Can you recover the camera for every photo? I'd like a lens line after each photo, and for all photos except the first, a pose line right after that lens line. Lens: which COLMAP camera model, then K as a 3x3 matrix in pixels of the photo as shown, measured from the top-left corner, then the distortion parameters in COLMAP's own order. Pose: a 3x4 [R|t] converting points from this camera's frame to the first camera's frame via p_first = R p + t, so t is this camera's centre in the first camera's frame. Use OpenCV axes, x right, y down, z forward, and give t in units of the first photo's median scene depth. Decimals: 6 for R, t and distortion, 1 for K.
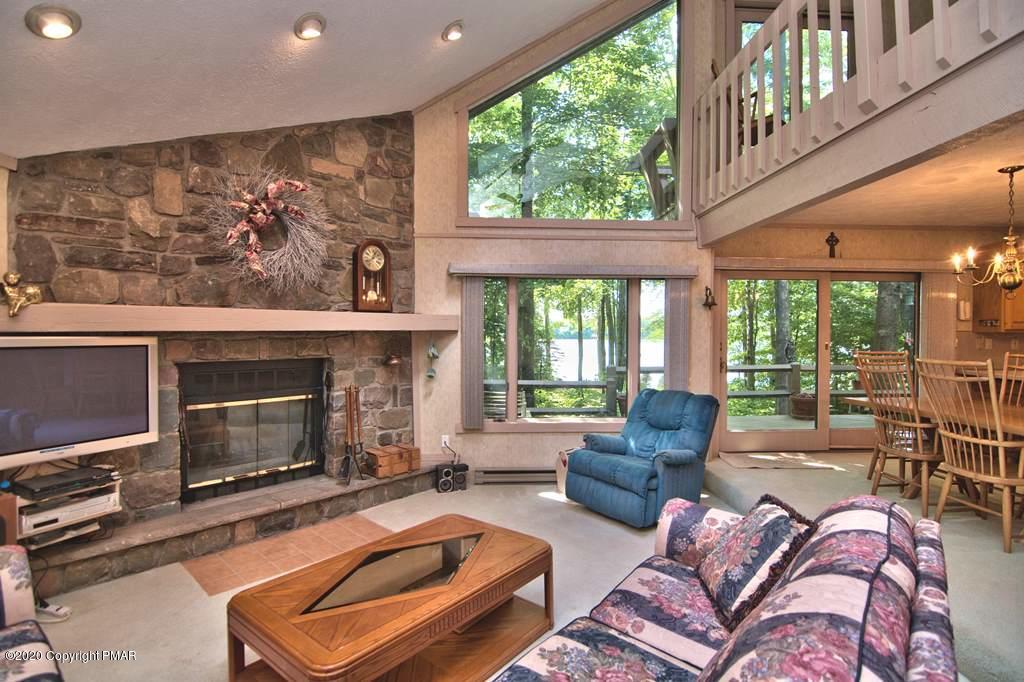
lens RADIAL K [[491.1, 0, 512.5], [0, 491.1, 343.3], [0, 0, 1]] dist [-0.007017, -0.008909]
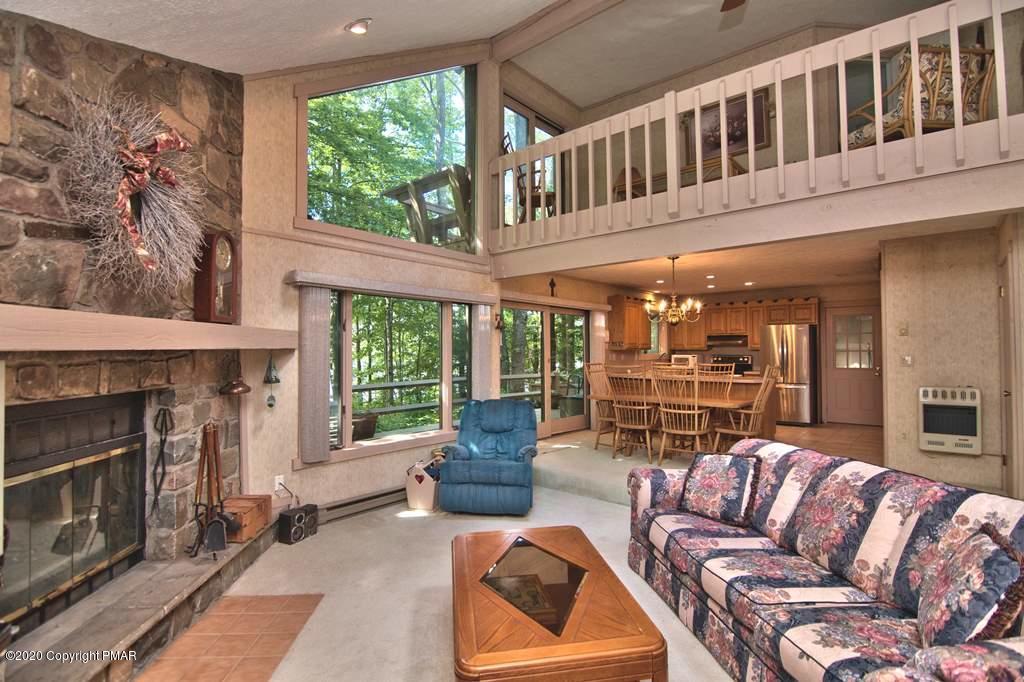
lens RADIAL K [[491.1, 0, 512.5], [0, 491.1, 343.3], [0, 0, 1]] dist [-0.007017, -0.008909]
pose [[0.685528, 0.008380, 0.727998, -0.549544], [0.018285, 0.999420, -0.028724, -0.005304], [-0.727816, 0.033003, 0.684978, 0.164899]]
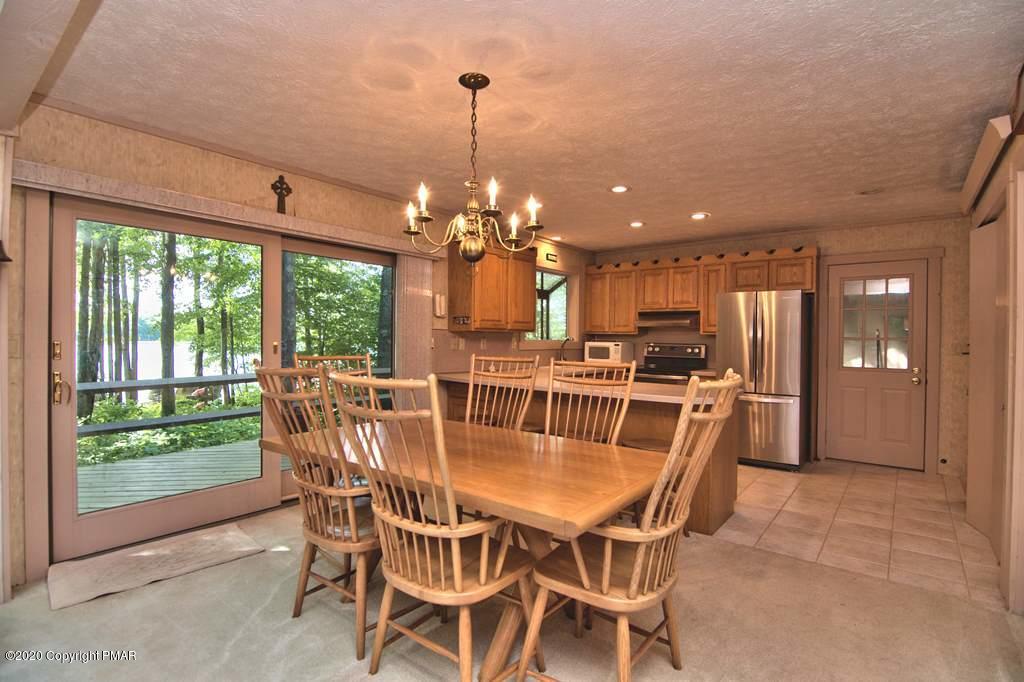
lens RADIAL K [[491.1, 0, 512.5], [0, 491.1, 343.3], [0, 0, 1]] dist [-0.007017, -0.008909]
pose [[0.655585, -0.001774, 0.755119, 0.450783], [0.004869, 0.999986, -0.001878, 0.002750], [-0.755105, 0.004908, 0.655585, 0.416320]]
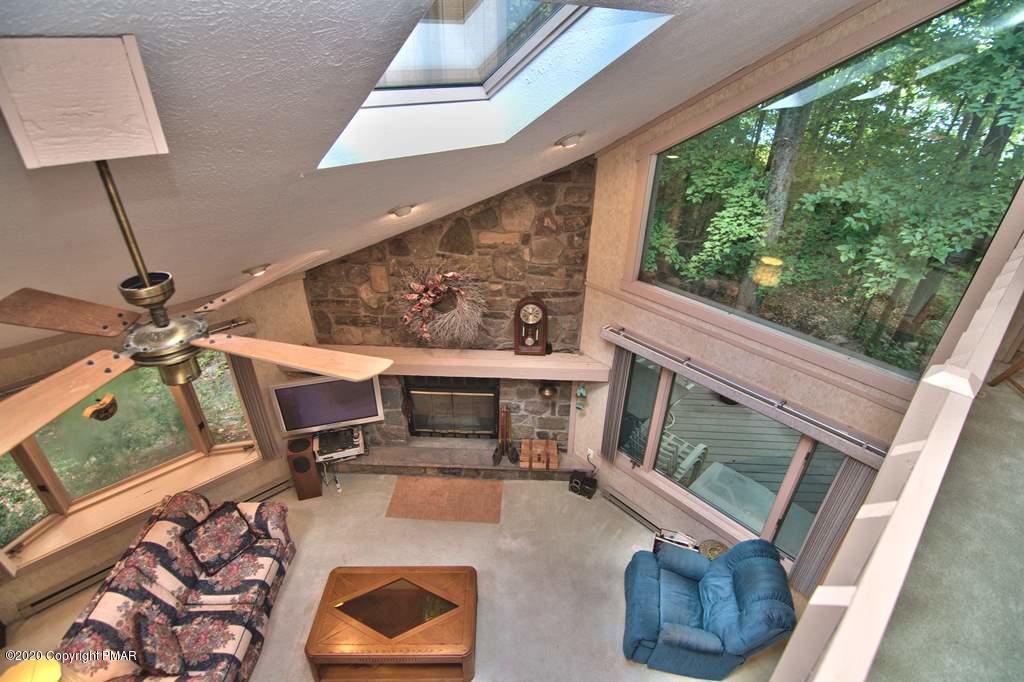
lens RADIAL K [[491.1, 0, 512.5], [0, 491.1, 343.3], [0, 0, 1]] dist [-0.007017, -0.008909]
pose [[0.648682, 0.395173, -0.650423, 0.463449], [-0.027270, 0.866148, 0.499042, -0.702696], [0.760570, -0.305983, 0.572632, 0.319810]]
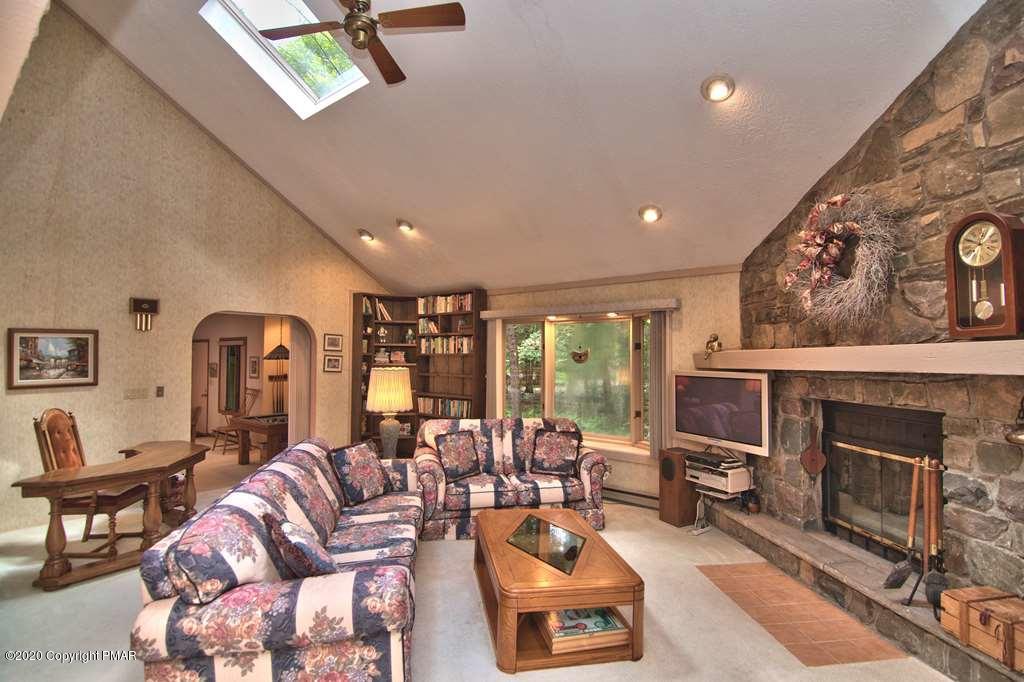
lens RADIAL K [[491.1, 0, 512.5], [0, 491.1, 343.3], [0, 0, 1]] dist [-0.007017, -0.008909]
pose [[-0.650715, -0.027513, -0.758824, 0.503320], [-0.019506, 0.999619, -0.019516, -0.040801], [0.759072, 0.002102, -0.651004, 0.996388]]
